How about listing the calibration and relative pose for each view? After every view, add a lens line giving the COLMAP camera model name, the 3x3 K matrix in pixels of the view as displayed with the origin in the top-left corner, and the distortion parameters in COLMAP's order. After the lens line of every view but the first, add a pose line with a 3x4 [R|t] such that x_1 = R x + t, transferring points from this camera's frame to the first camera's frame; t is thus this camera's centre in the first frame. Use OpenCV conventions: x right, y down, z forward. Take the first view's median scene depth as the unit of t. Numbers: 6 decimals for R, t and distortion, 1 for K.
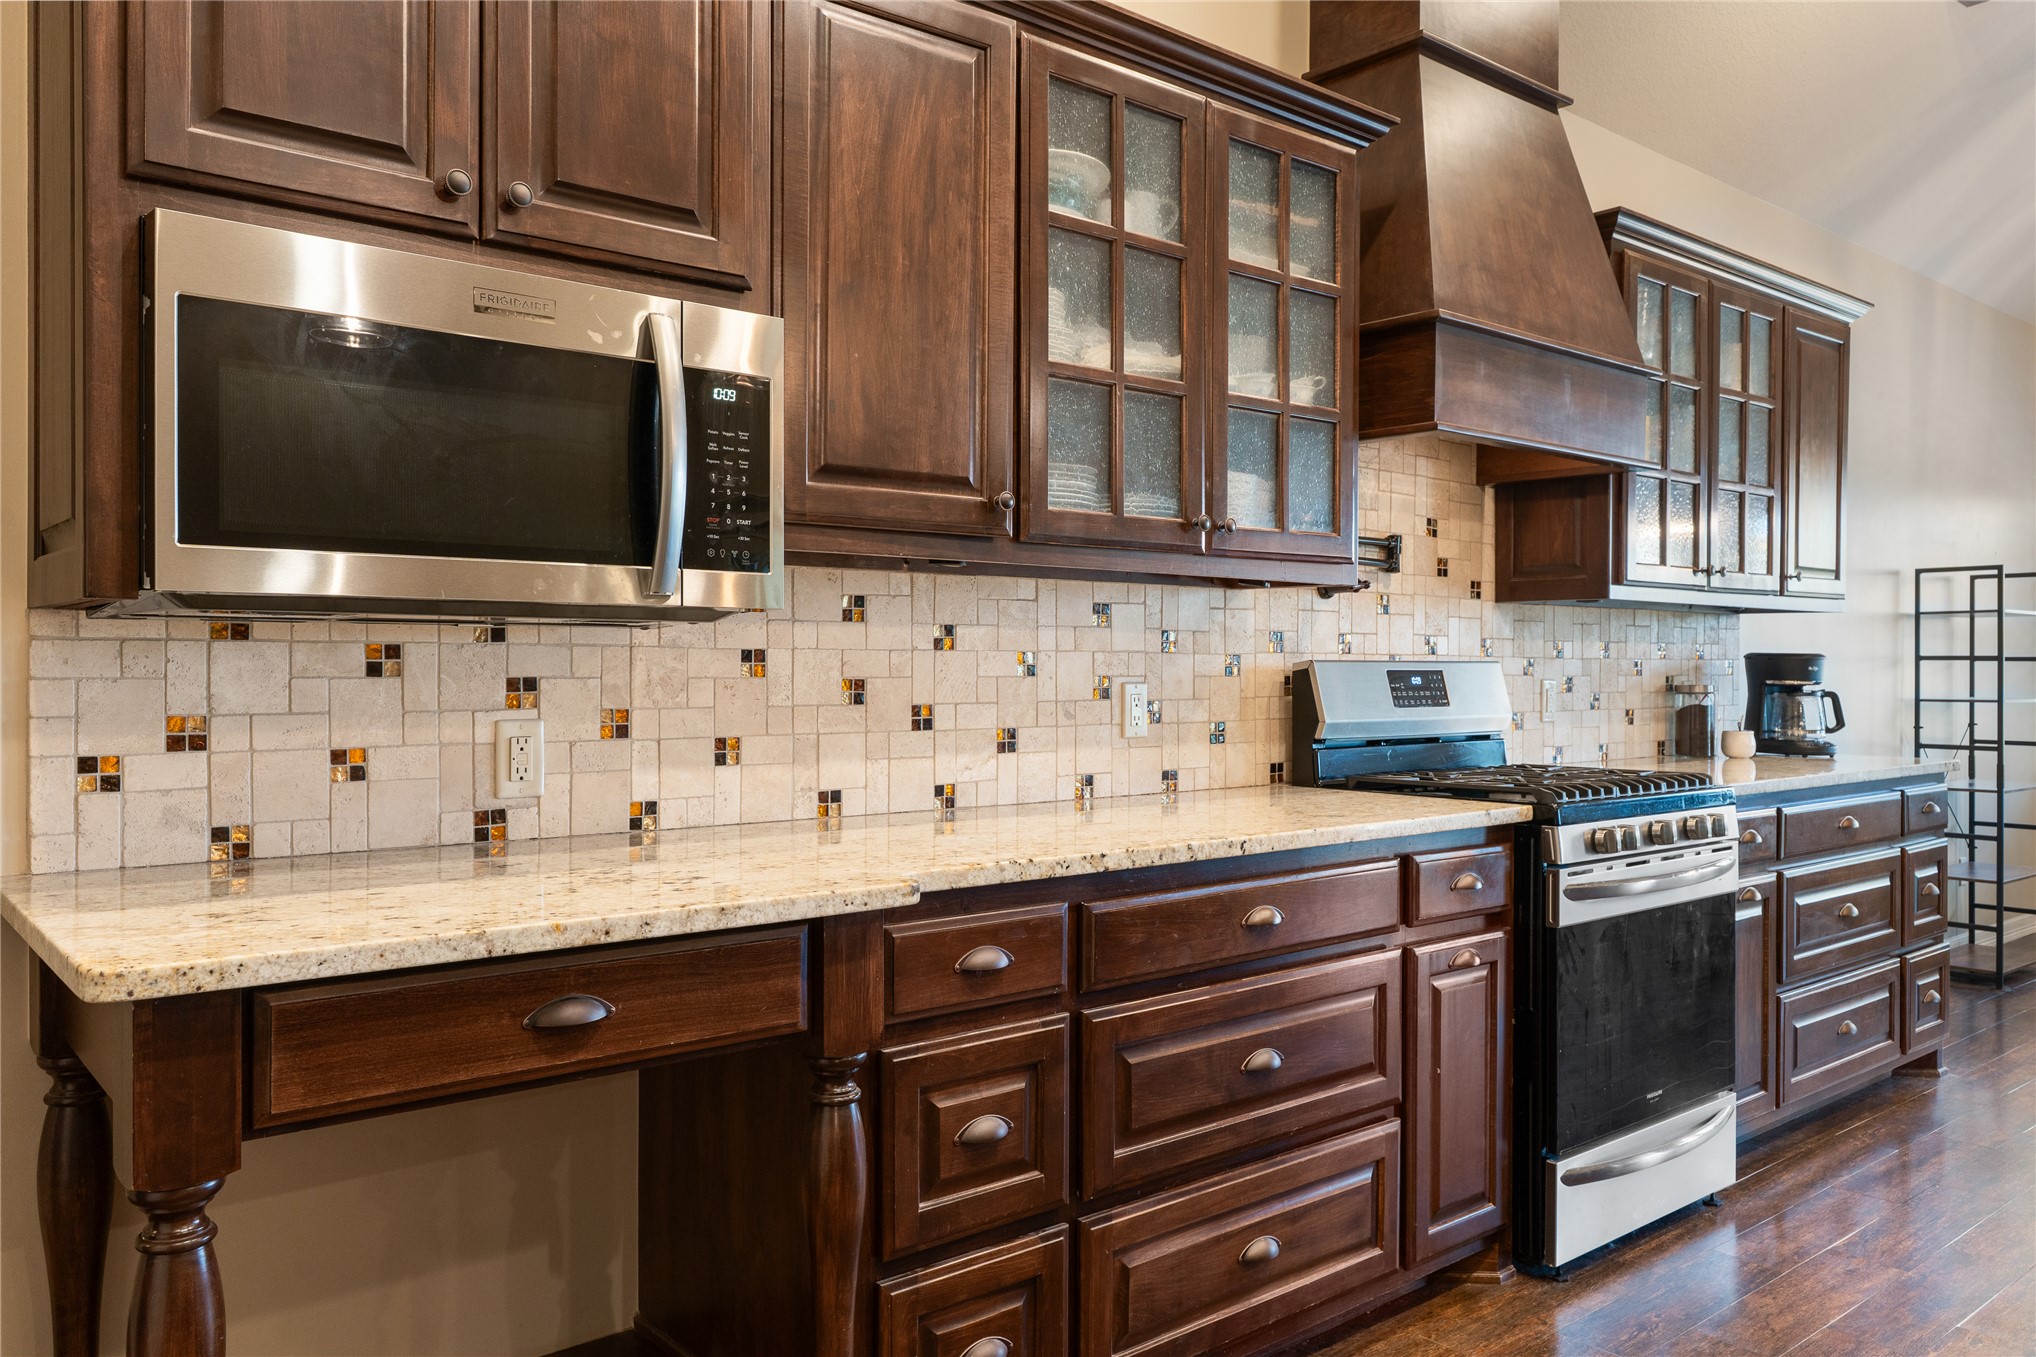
lens RADIAL K [[1494.5, 0, 1030.6], [0, 1494.5, 670.1], [0, 0, 1]] dist [0.029051, 0.001548]
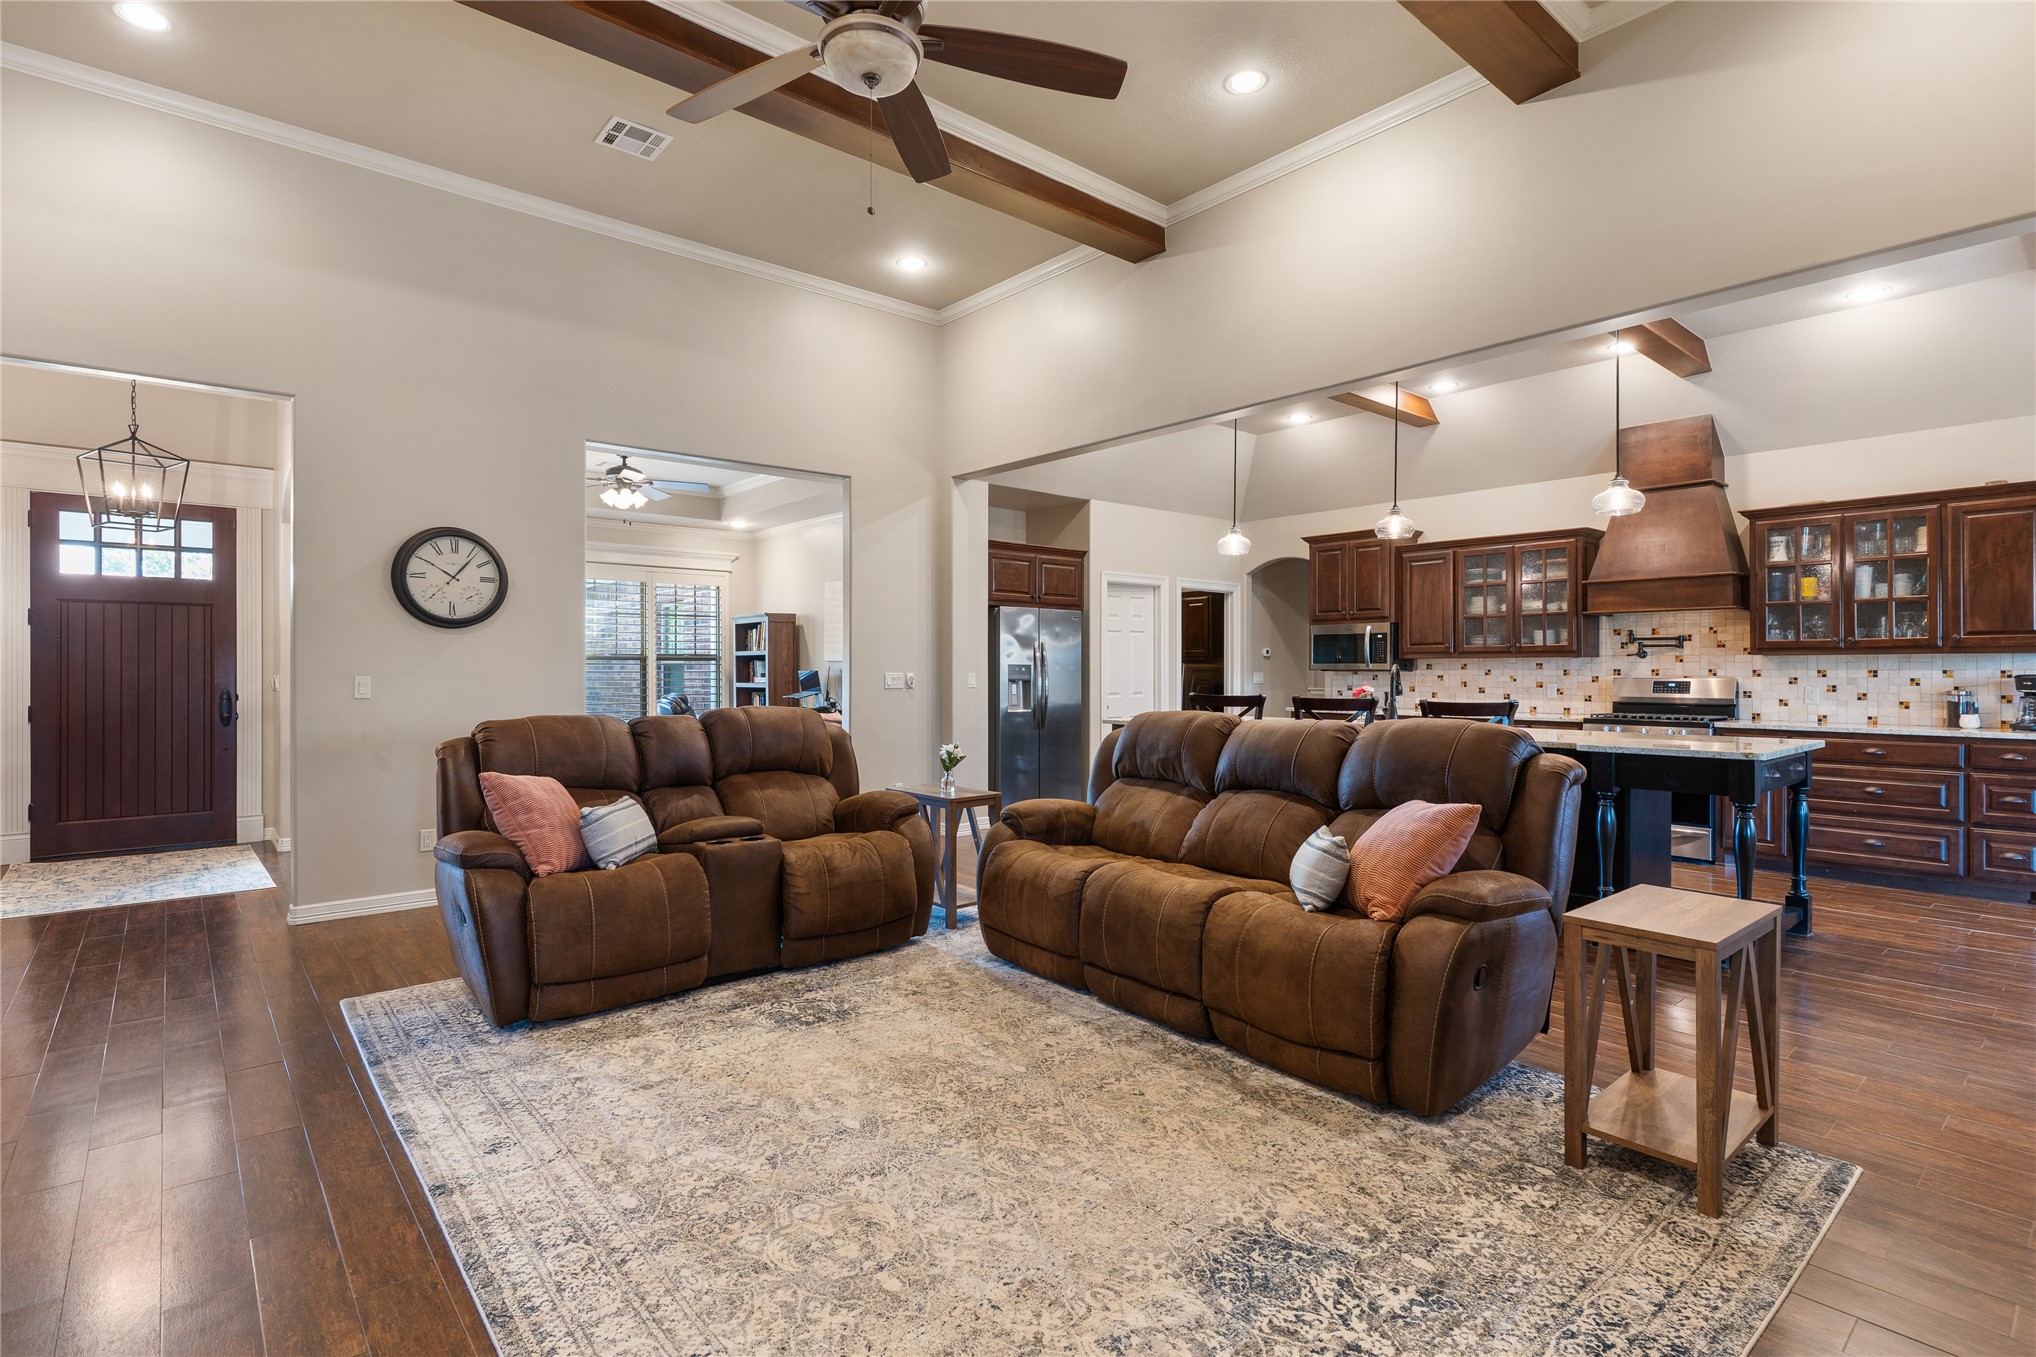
lens RADIAL K [[971.8, 0, 1019.8], [0, 971.8, 672.3], [0, 0, 1]] dist [0.002904, -0.001115]
pose [[0.018915, 0.000863, -0.999821, 2.781420], [-0.002214, 0.999997, 0.000821, -0.021354], [0.999819, 0.002198, 0.018917, -0.438019]]
